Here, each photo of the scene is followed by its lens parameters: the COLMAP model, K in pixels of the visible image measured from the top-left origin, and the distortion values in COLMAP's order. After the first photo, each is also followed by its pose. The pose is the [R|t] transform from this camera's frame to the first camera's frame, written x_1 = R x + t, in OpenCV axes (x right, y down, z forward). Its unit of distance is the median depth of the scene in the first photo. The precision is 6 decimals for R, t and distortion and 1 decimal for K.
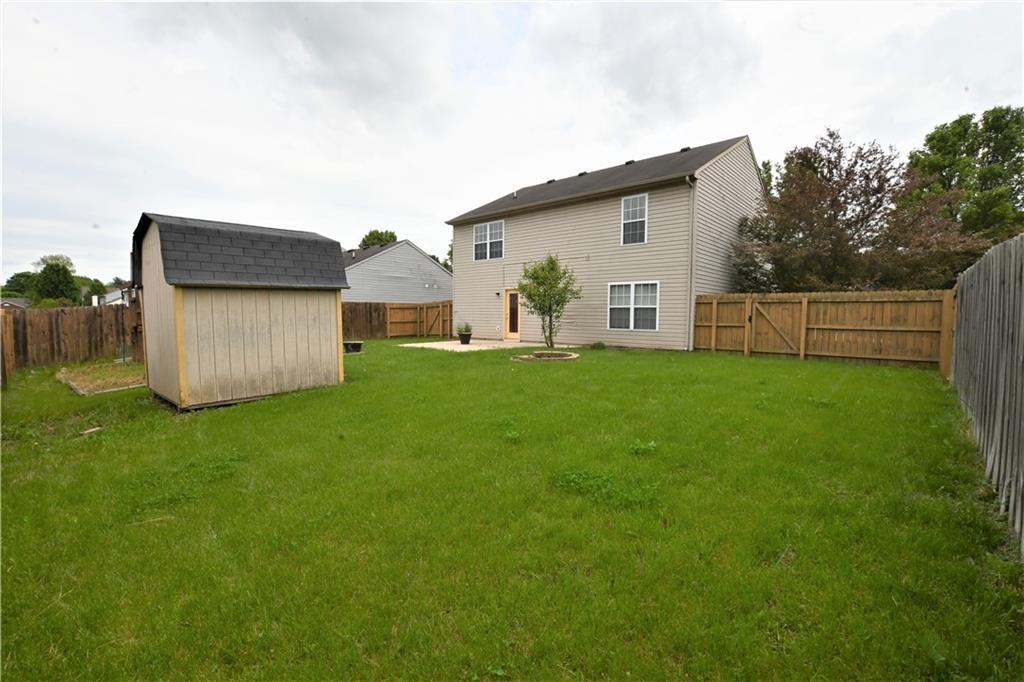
lens RADIAL K [[446.6, 0, 512.1], [0, 446.6, 342.3], [0, 0, 1]] dist [-0.031457, 0.001736]
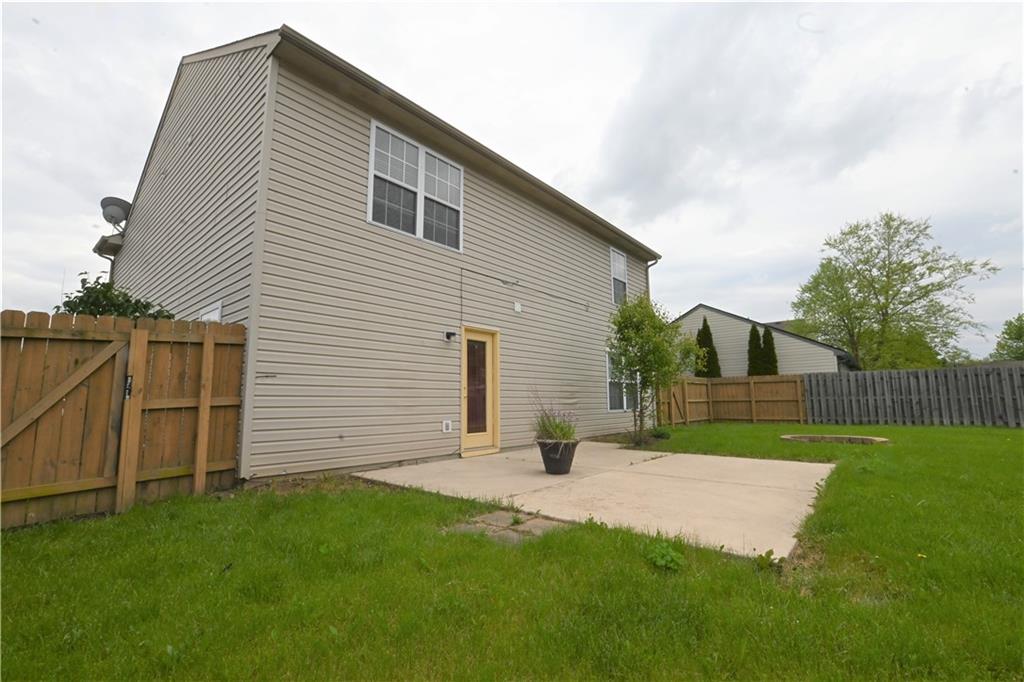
lens RADIAL K [[446.6, 0, 512.6], [0, 446.6, 340.6], [0, 0, 1]] dist [-0.031457, 0.001736]
pose [[-0.026307, 0.130400, 0.991112, -0.421191], [0.069222, 0.989313, -0.128326, -0.050726], [-0.997254, 0.065231, -0.035052, 0.969339]]
